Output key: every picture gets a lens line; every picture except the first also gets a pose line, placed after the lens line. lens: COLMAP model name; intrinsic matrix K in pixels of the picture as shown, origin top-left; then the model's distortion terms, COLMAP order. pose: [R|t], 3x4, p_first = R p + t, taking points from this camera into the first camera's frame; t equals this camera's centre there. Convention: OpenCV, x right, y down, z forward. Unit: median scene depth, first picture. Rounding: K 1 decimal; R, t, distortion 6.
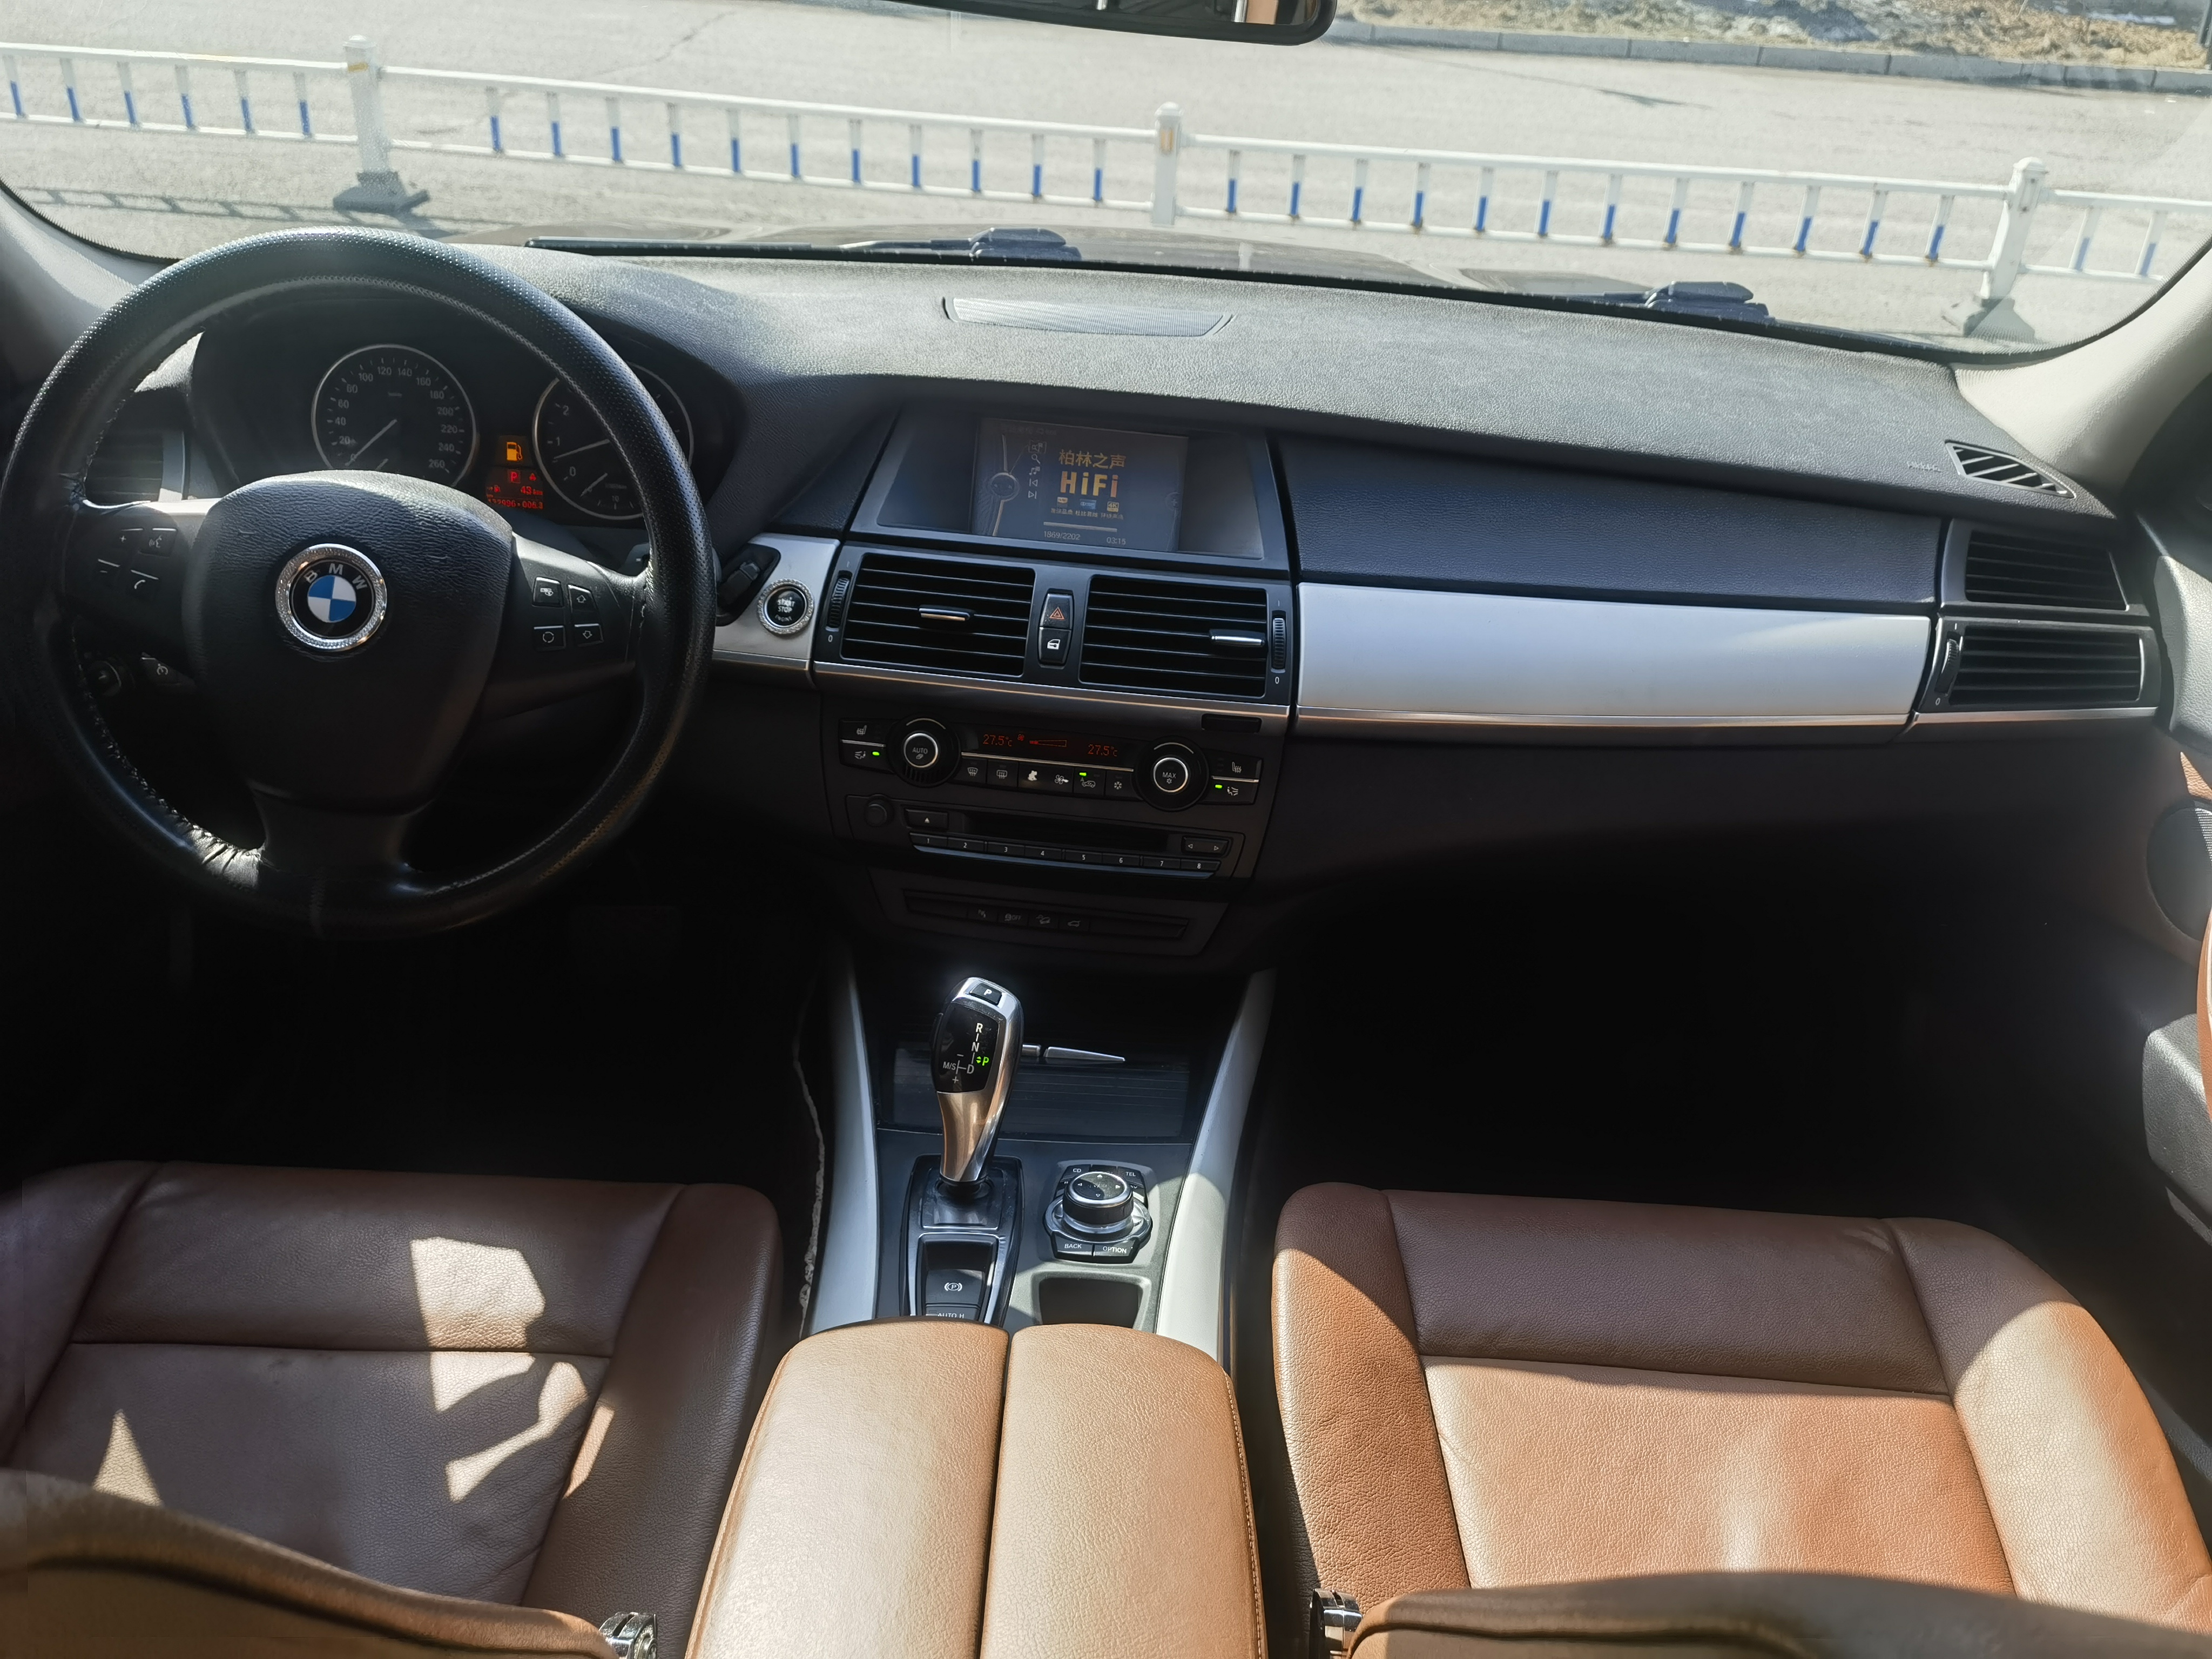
lens RADIAL K [[1752.5, 0, 1121.1], [0, 1752.5, 820.2], [0, 0, 1]] dist [0.114694, -0.122085]
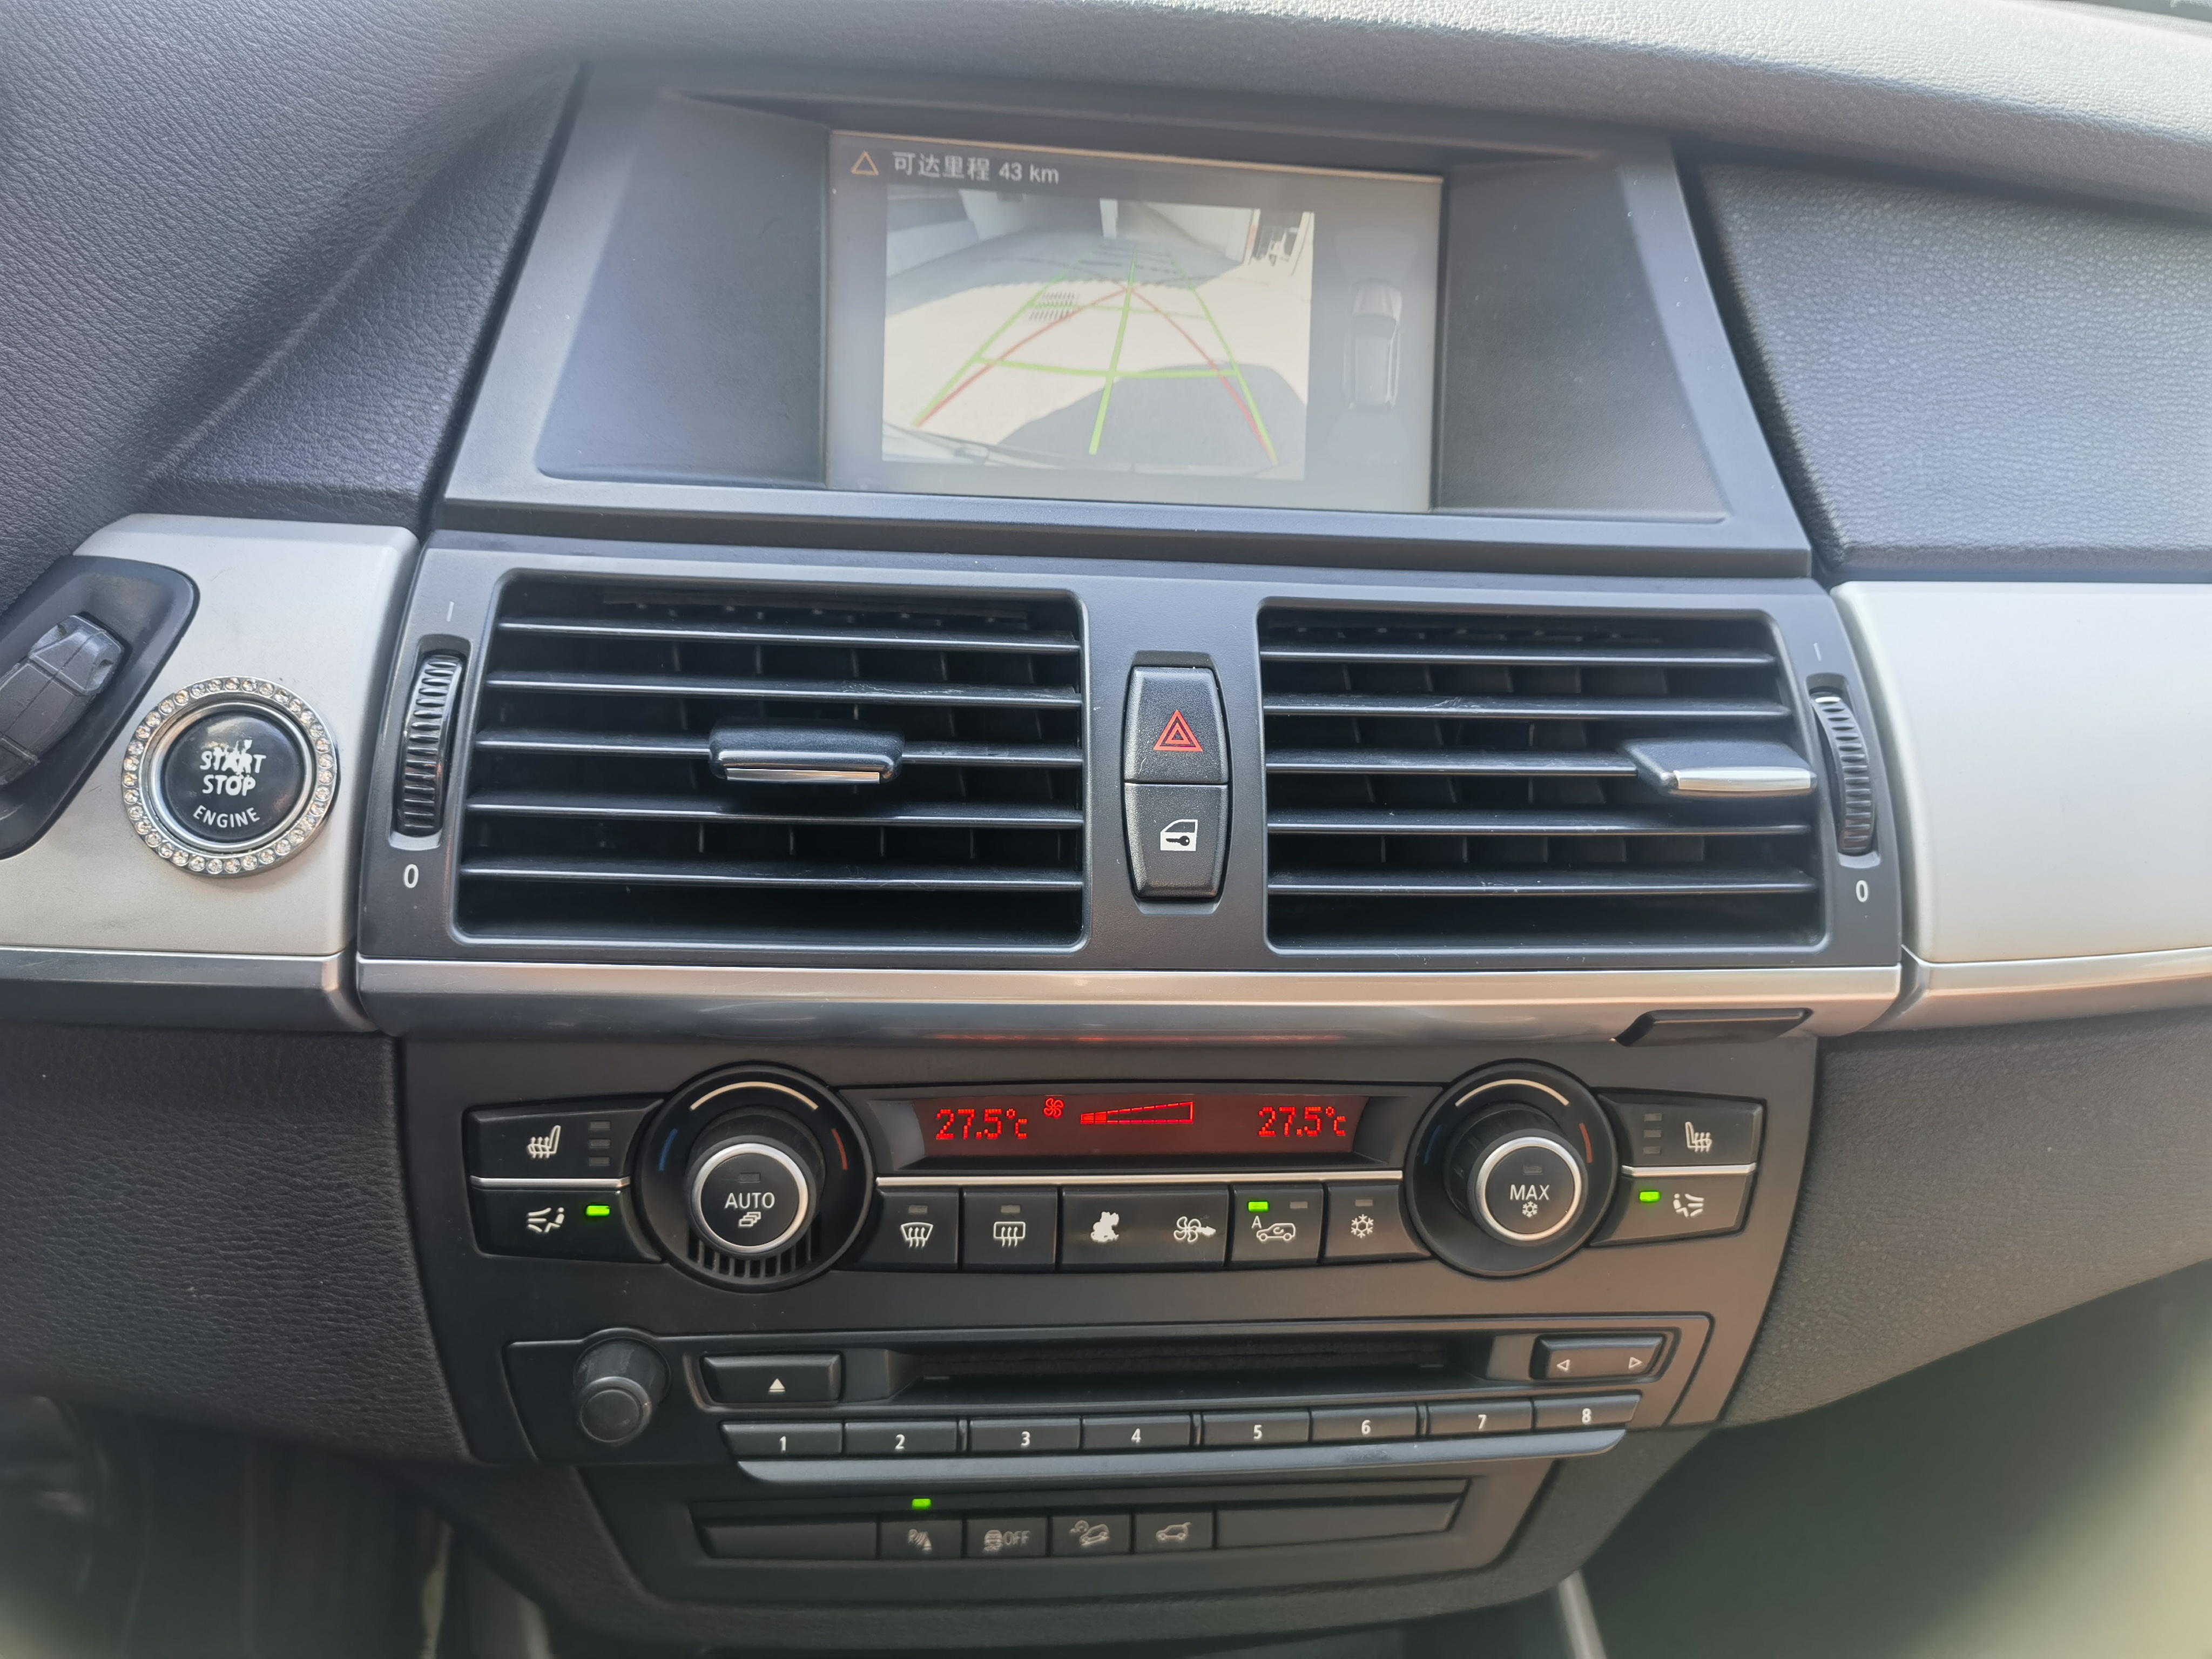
lens RADIAL K [[1752.5, 0, 1088.1], [0, 1752.5, 840.6], [0, 0, 1]] dist [0.114694, -0.122085]
pose [[0.977975, -0.084821, 0.190712, -0.111167], [0.077401, 0.995937, 0.046036, -0.112983], [-0.193842, -0.030261, 0.980566, 0.690558]]
